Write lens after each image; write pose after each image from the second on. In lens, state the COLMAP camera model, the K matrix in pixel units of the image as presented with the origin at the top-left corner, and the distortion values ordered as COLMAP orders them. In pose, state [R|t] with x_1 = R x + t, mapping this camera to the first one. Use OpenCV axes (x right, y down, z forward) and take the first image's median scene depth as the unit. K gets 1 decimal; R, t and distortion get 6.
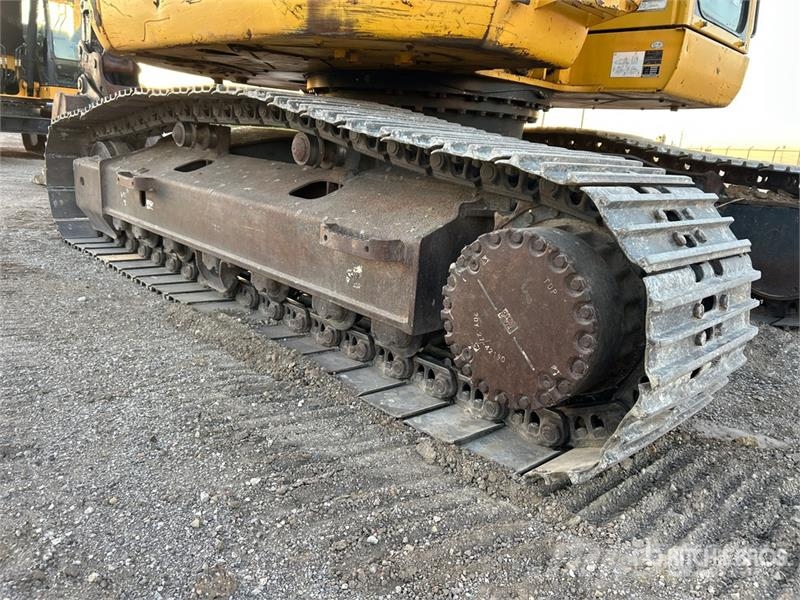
lens RADIAL K [[611.2, 0, 404.1], [0, 611.2, 286.3], [0, 0, 1]] dist [0.004628, -0.002742]
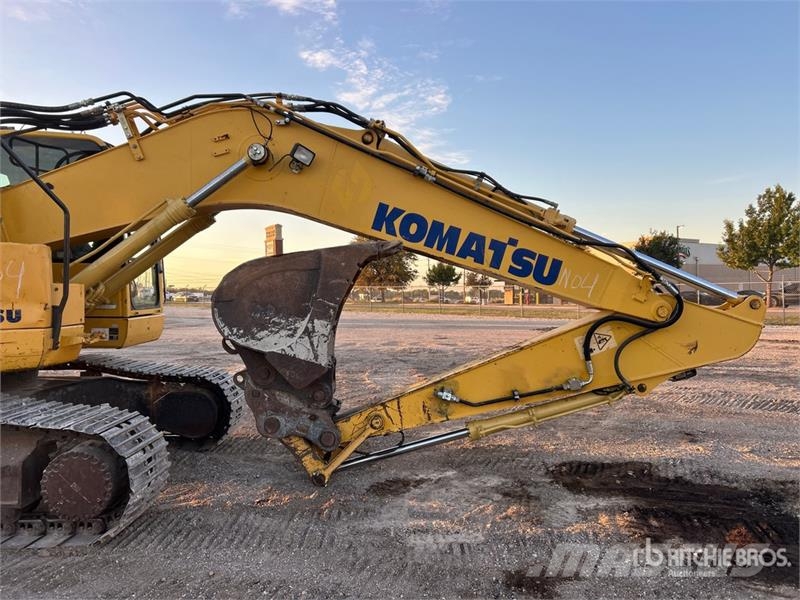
lens RADIAL K [[583.6, 0, 384.0], [0, 583.6, 296.5], [0, 0, 1]] dist [0.012166, -0.005420]
pose [[0.693880, -0.069191, 0.716759, -0.605168], [0.216077, 0.969510, -0.115589, -0.146180], [-0.686907, 0.235080, 0.687675, -1.679420]]
